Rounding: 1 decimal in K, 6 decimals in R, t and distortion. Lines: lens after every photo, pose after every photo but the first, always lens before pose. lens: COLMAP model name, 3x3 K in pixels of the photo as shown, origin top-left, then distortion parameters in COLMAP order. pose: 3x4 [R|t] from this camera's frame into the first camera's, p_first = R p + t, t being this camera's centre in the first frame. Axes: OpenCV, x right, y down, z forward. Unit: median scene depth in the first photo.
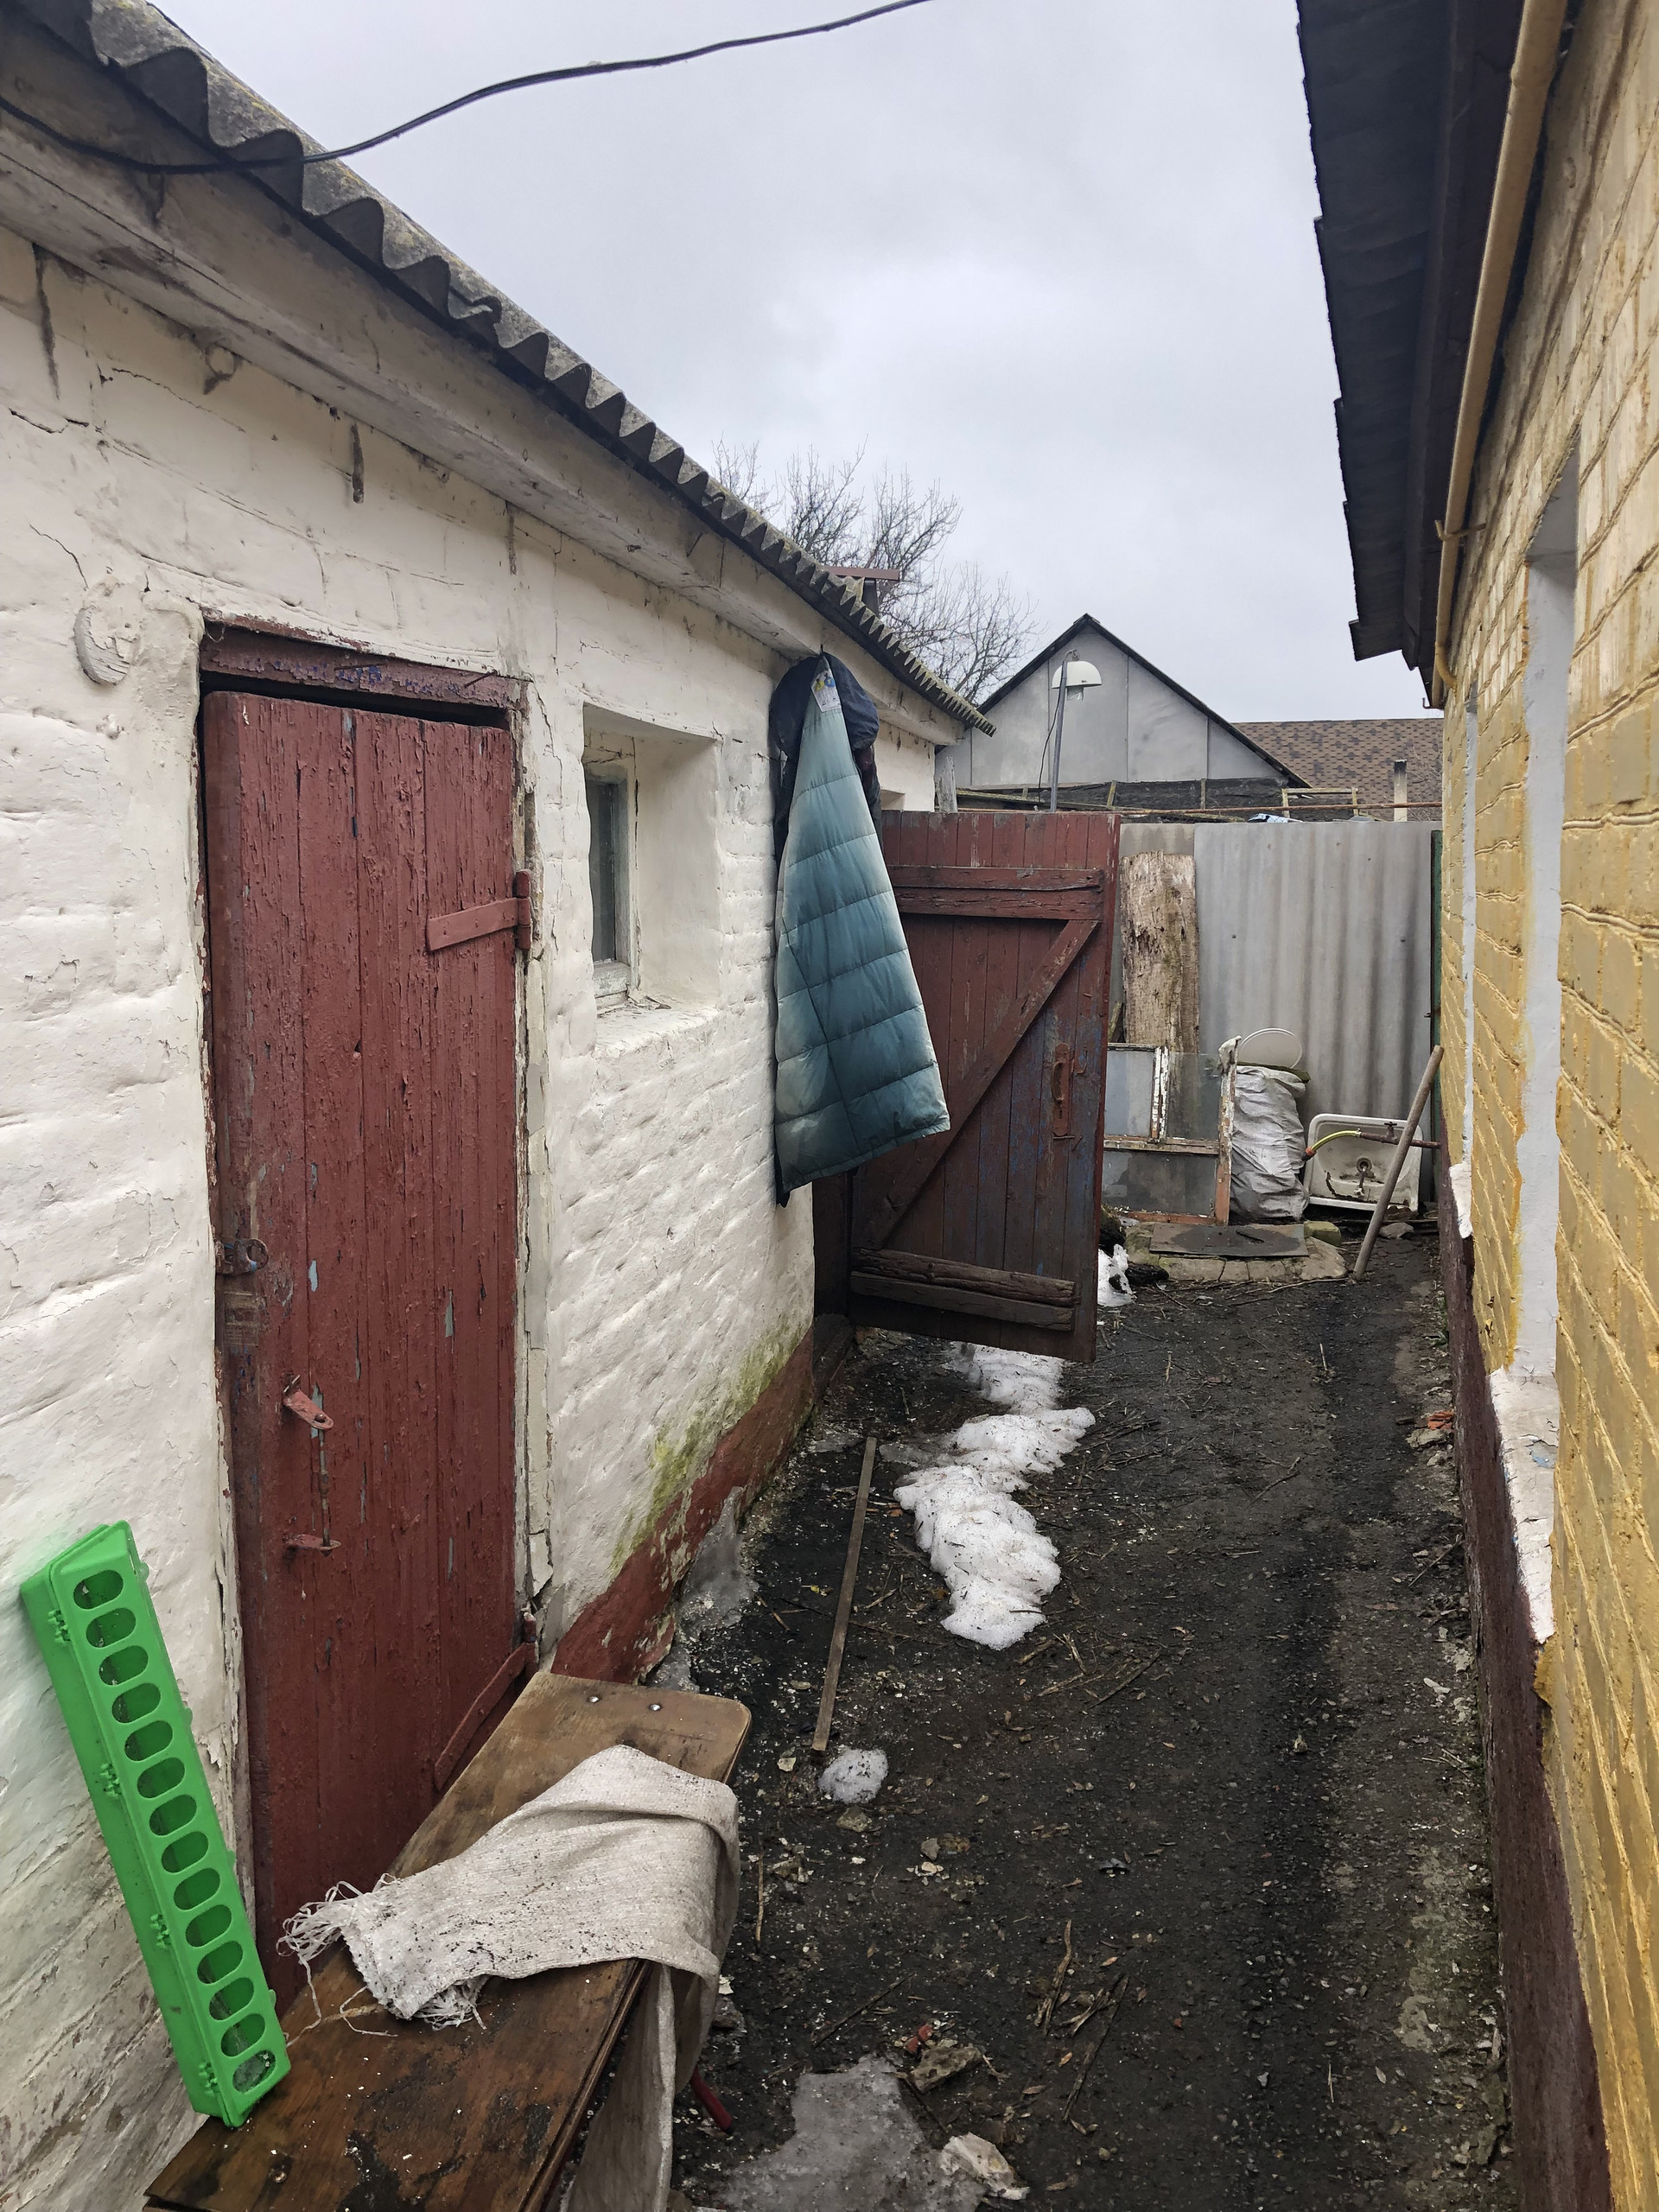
lens RADIAL K [[1791.7, 0, 830.8], [0, 1791.7, 1103.2], [0, 0, 1]] dist [0.045054, -0.037524]
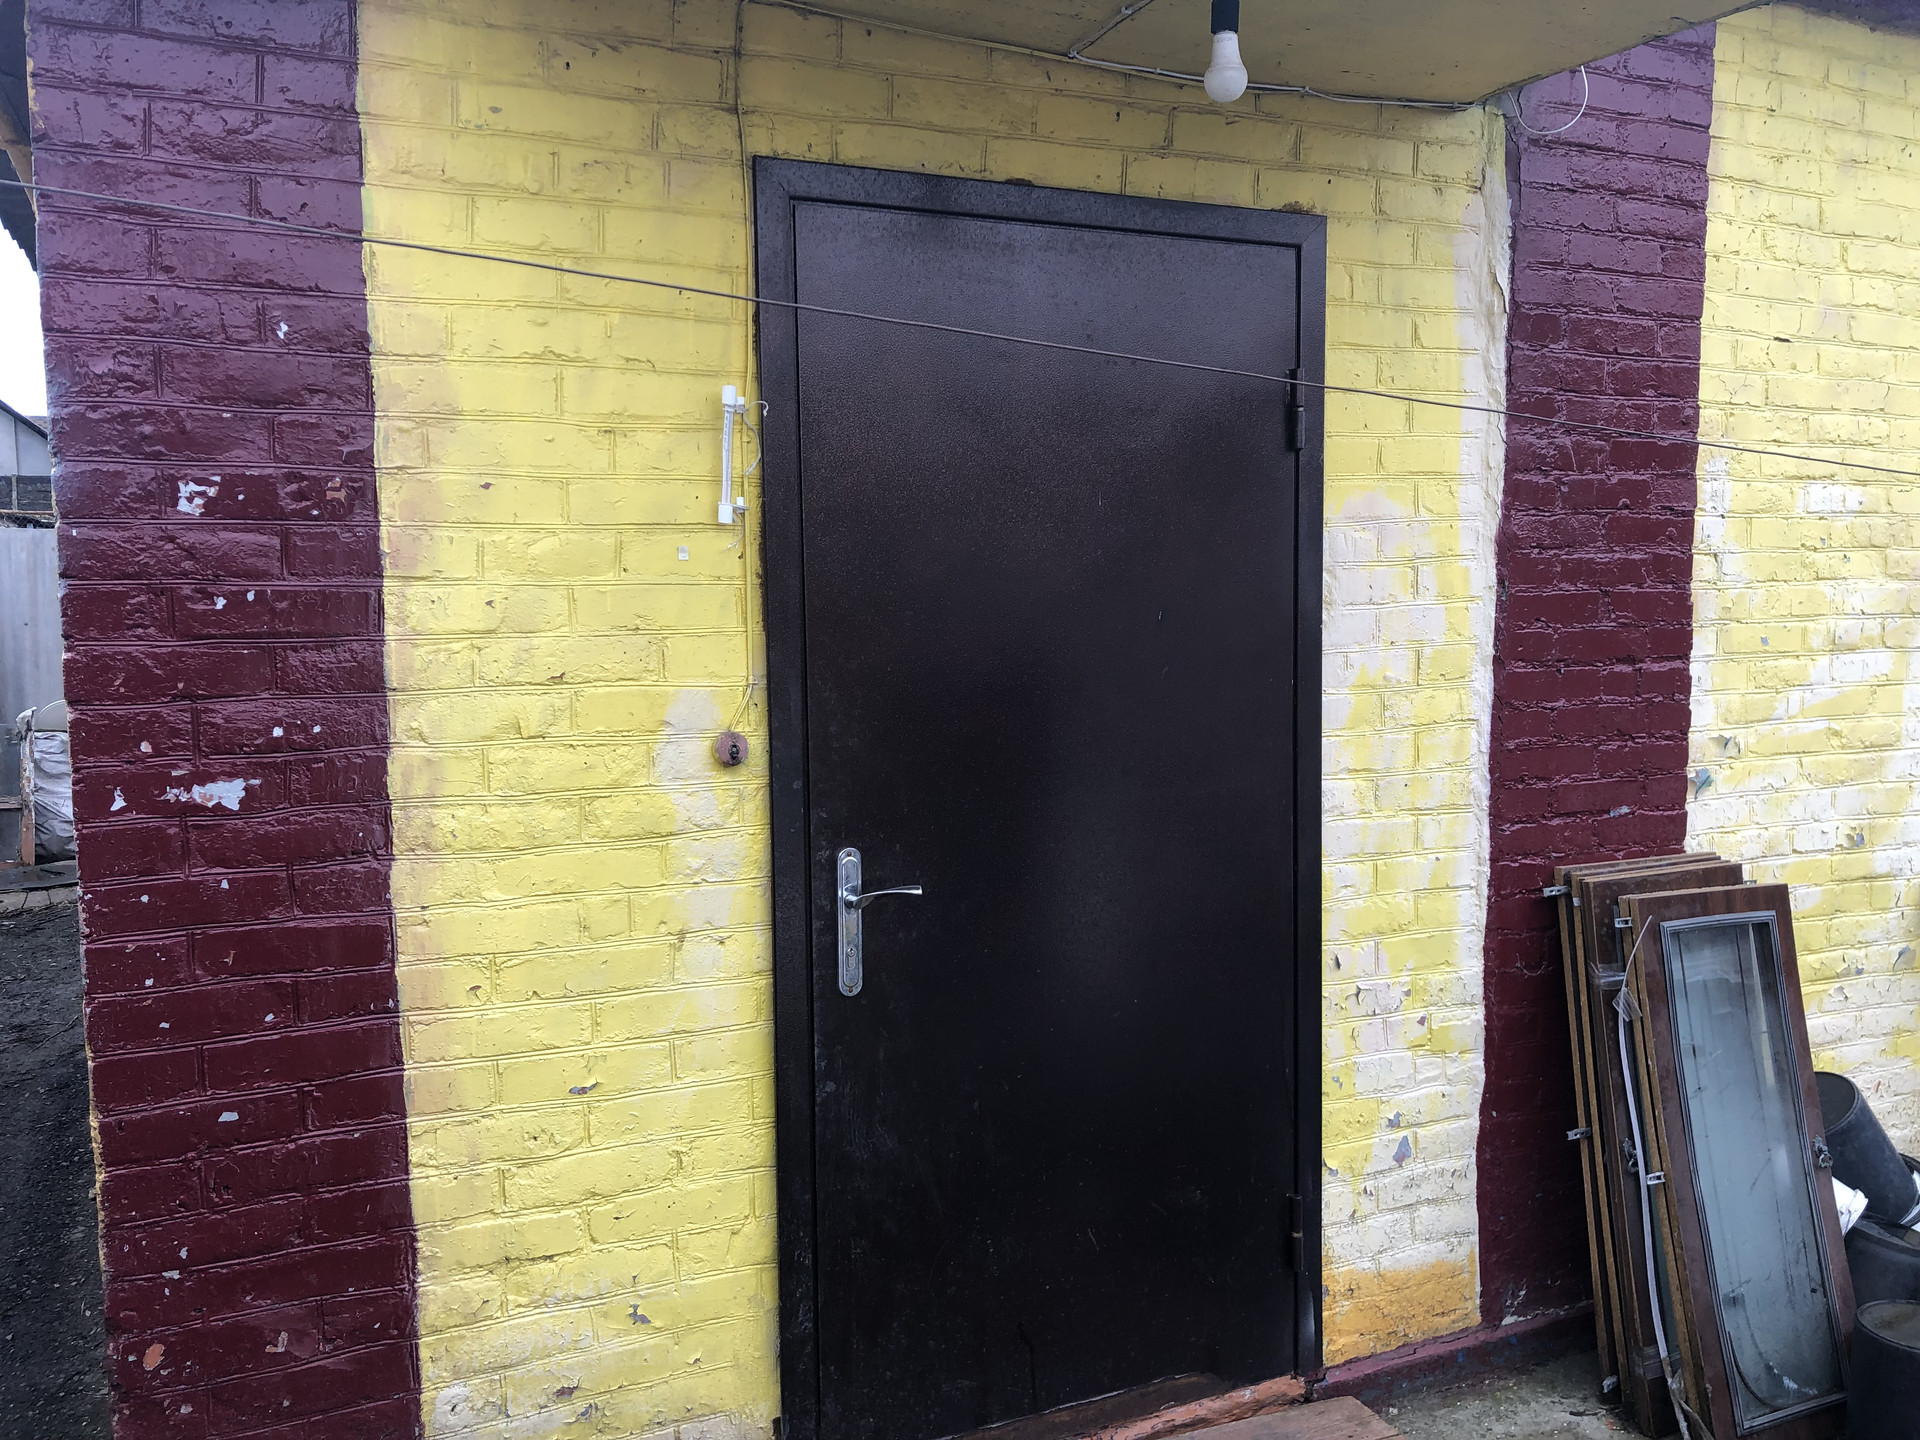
lens RADIAL K [[1555.2, 0, 963.5], [0, 1555.2, 712.6], [0, 0, 1]] dist [0.045054, -0.037524]
pose [[0.744062, -0.053087, 0.665998, -0.008967], [0.074140, 0.997242, -0.003339, 0.015190], [-0.663984, 0.051861, 0.745946, -0.185947]]
